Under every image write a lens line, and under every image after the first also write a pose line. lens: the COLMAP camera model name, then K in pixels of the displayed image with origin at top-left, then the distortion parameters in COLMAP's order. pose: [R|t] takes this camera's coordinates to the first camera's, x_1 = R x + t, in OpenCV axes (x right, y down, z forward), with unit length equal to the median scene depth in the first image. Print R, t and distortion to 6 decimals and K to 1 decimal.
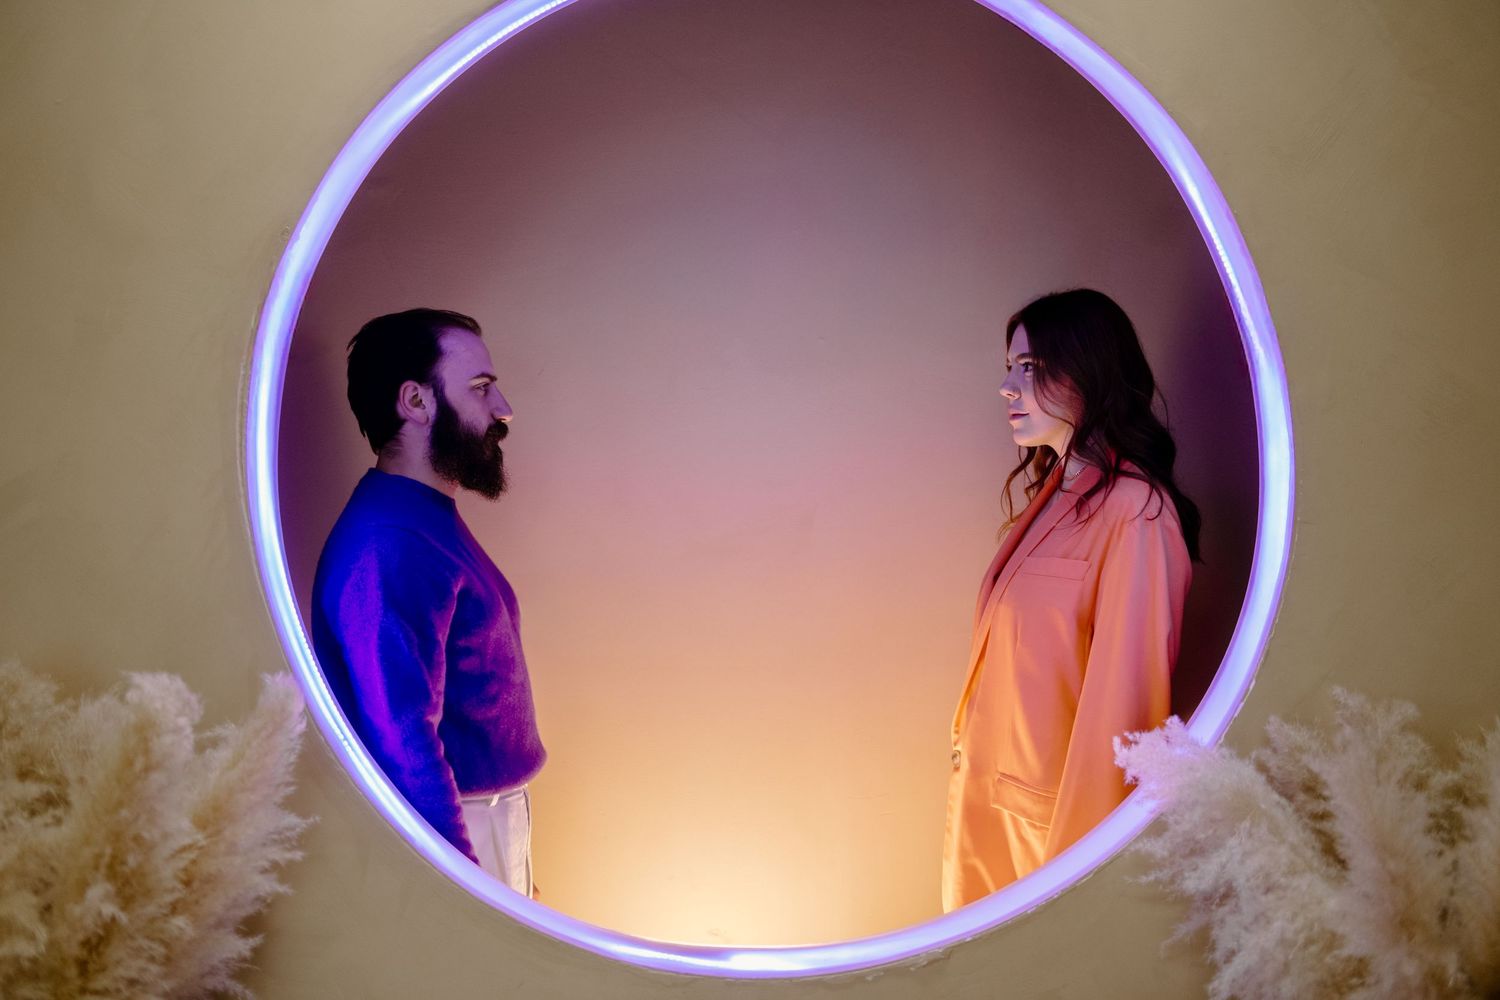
lens RADIAL K [[1436.3, 0, 745.8], [0, 1436.3, 488.7], [0, 0, 1]] dist [-0.010339, 0.000000]
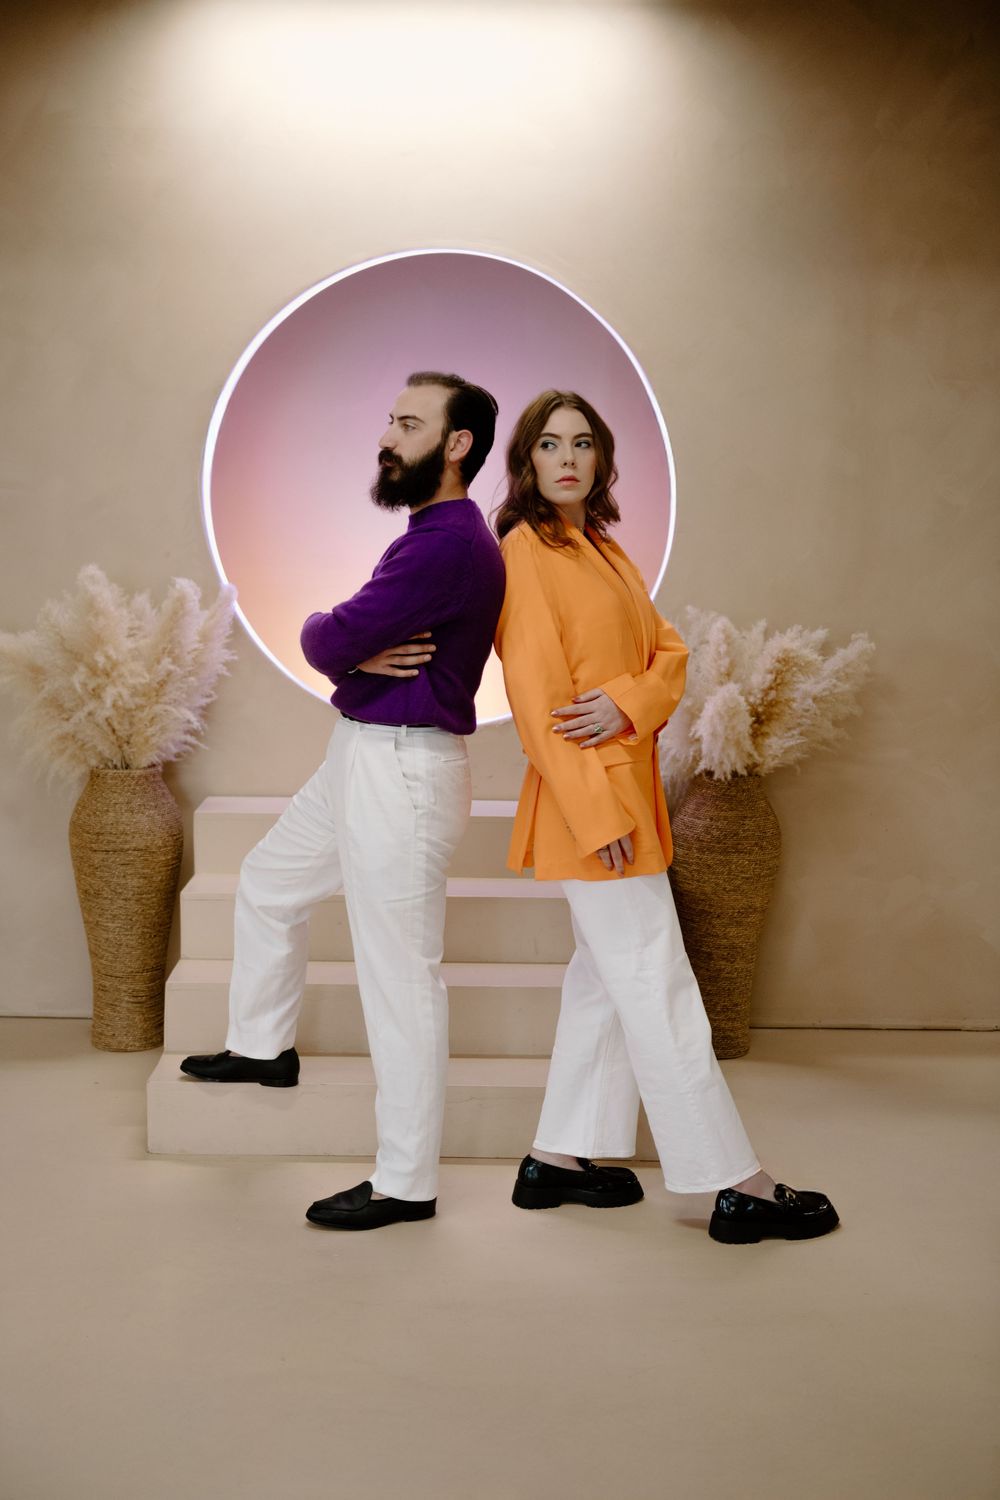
lens RADIAL K [[1750.0, 0, 501.0], [0, 1750.0, 757.3], [0, 0, 1]] dist [0.073007, 0.000000]
pose [[0.999624, 0.026430, -0.007355, 0.160342], [-0.025128, 0.989669, 0.141150, -0.008546], [0.011009, -0.140913, 0.989961, -1.916163]]
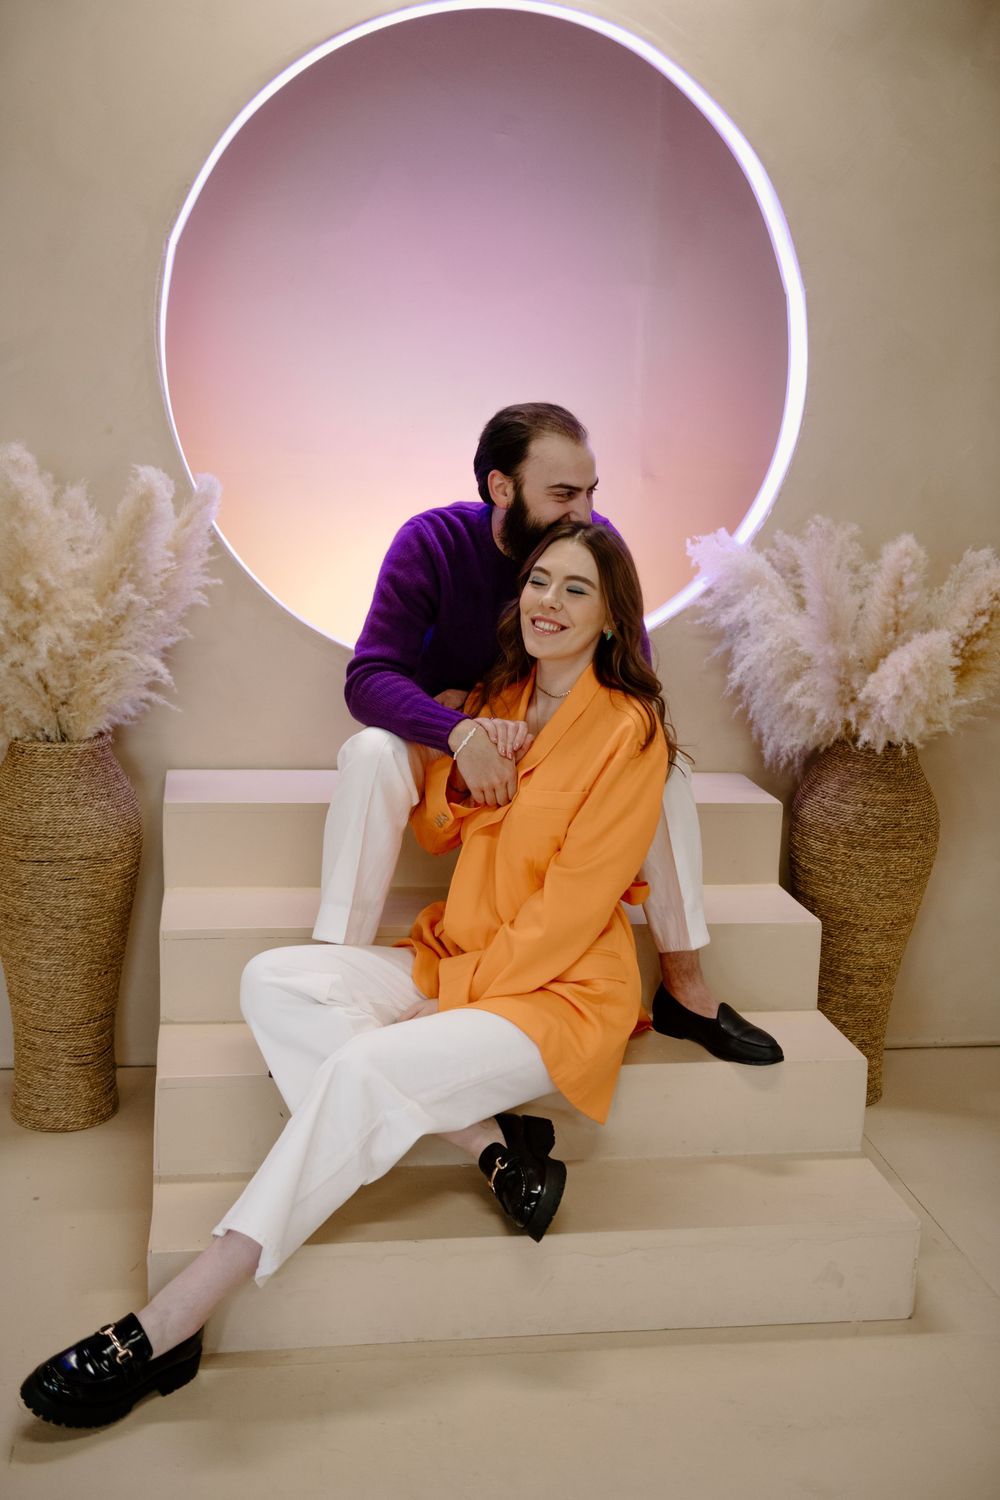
lens RADIAL K [[1570.3, 0, 492.7], [0, 1570.3, 745.8], [0, 0, 1]] dist [0.038120, 0.000000]
pose [[0.989752, 0.021779, 0.141127, -0.243690], [-0.052280, 0.974951, 0.216189, 0.023329], [-0.132883, -0.221351, 0.966098, -0.877002]]
